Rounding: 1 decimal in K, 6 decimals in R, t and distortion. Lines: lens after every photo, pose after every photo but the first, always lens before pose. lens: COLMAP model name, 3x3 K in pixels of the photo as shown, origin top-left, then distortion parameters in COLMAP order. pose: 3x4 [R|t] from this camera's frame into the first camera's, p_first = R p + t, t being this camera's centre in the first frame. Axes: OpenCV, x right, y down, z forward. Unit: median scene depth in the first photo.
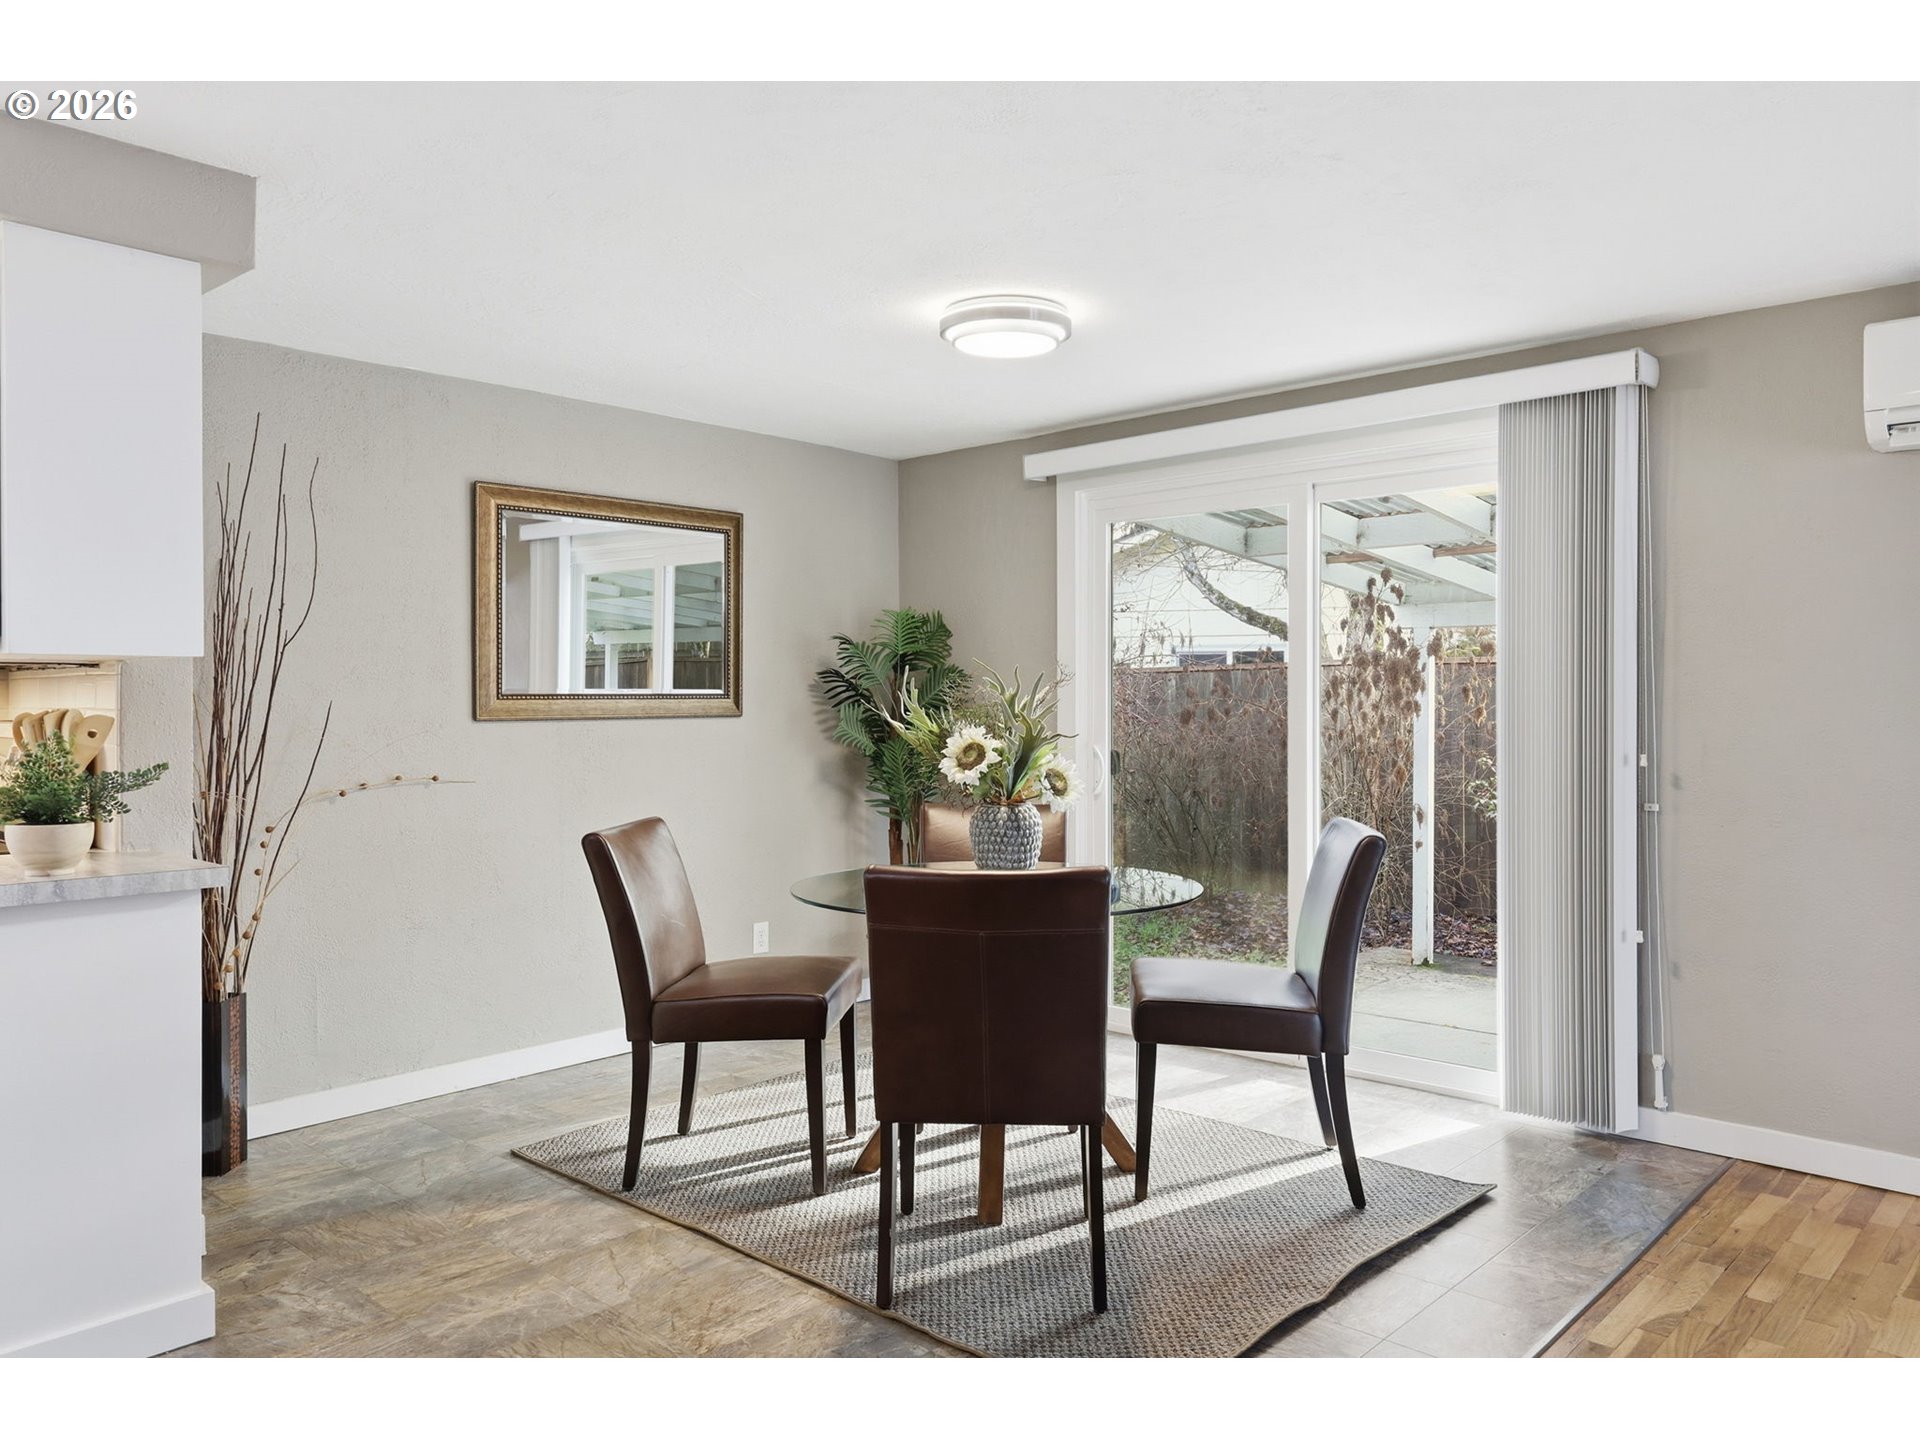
lens RADIAL K [[1344.6, 0, 960.0], [0, 1344.6, 720.0], [0, 0, 1]] dist [0.000537, 0.000496]
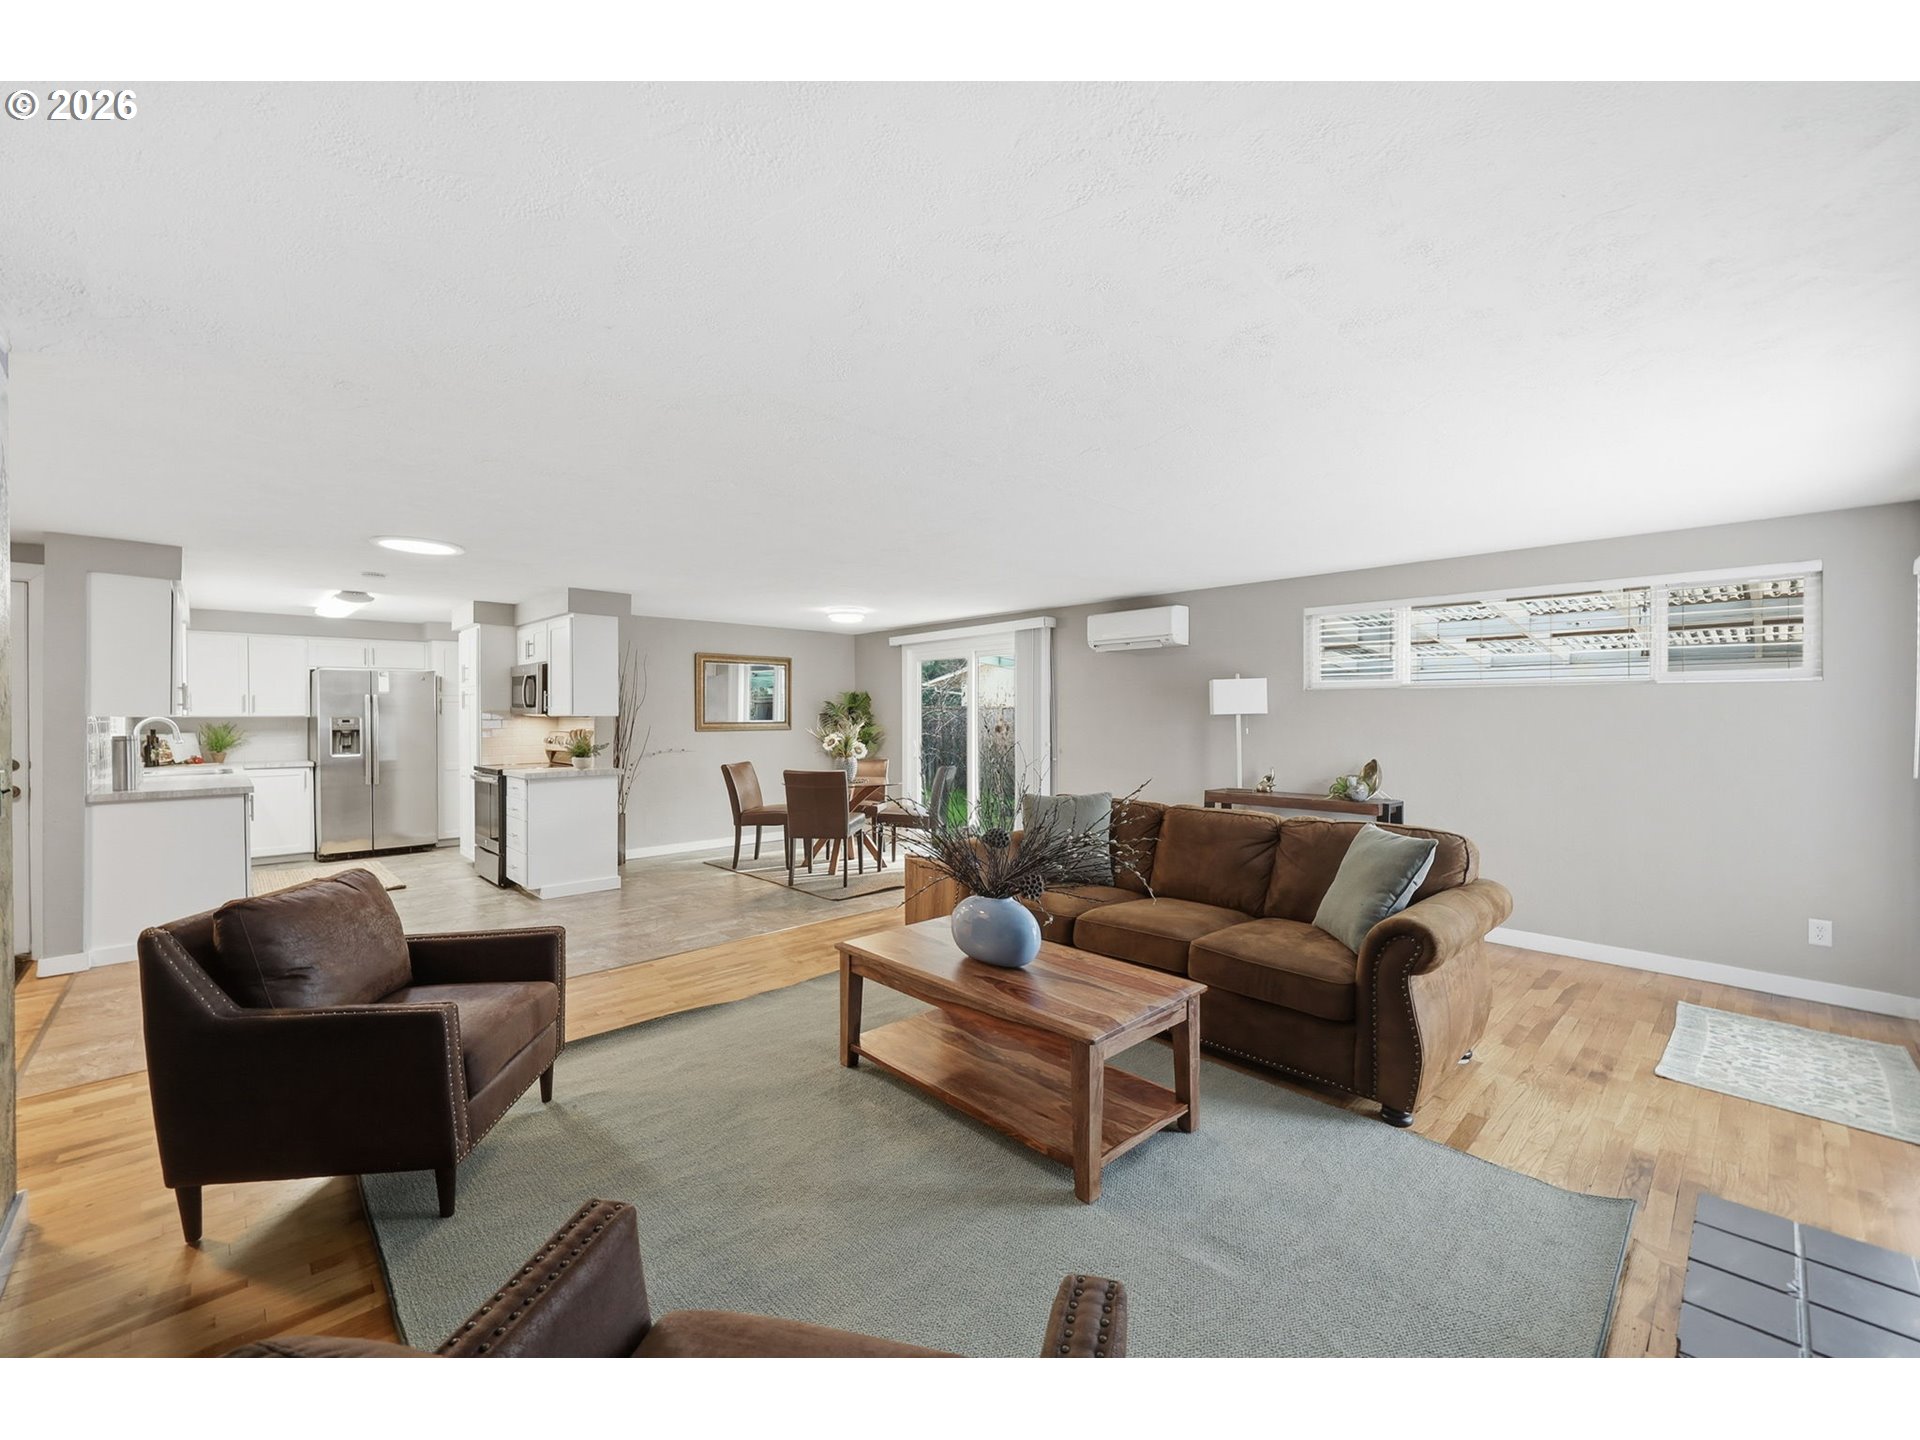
lens RADIAL K [[785.4, 0, 960.0], [0, 785.4, 720.0], [0, 0, 1]] dist [-0.000390, -0.000029]
pose [[0.998048, 0.000807, -0.062441, 0.442628], [-0.001476, 0.999942, -0.010659, -0.008862], [0.062429, 0.010730, 0.997992, -0.942185]]
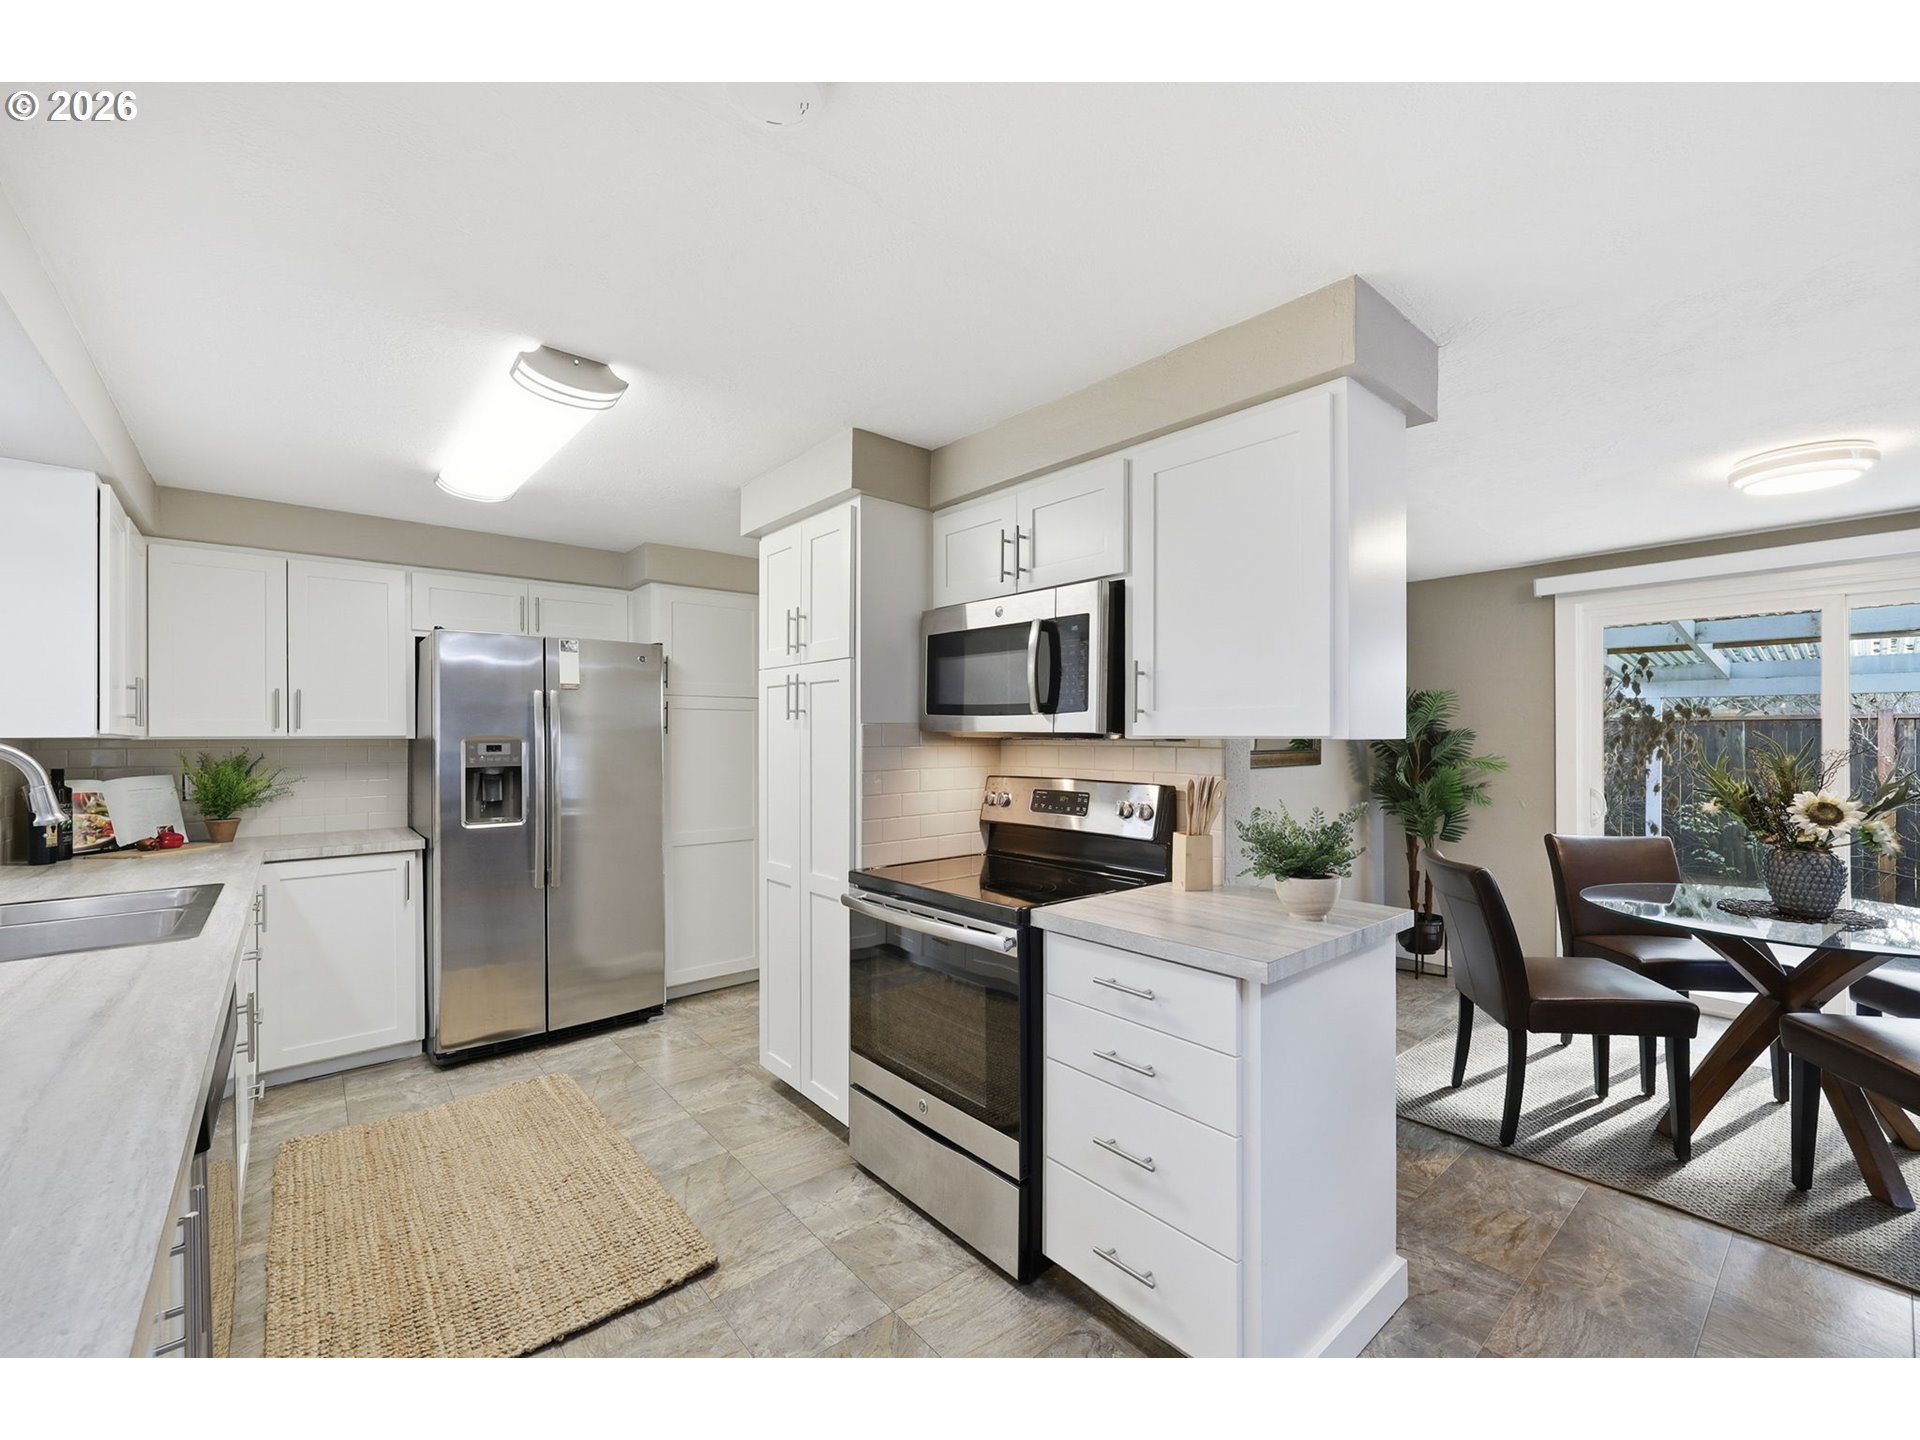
lens RADIAL K [[791.8, 0, 964.6], [0, 791.8, 730.3], [0, 0, 1]] dist [0.000067, 0.000354]
pose [[0.993436, 0.000966, -0.114389, -0.662190], [-0.003482, 0.999756, -0.021797, -0.029343], [0.114340, 0.022052, 0.993197, 0.175160]]
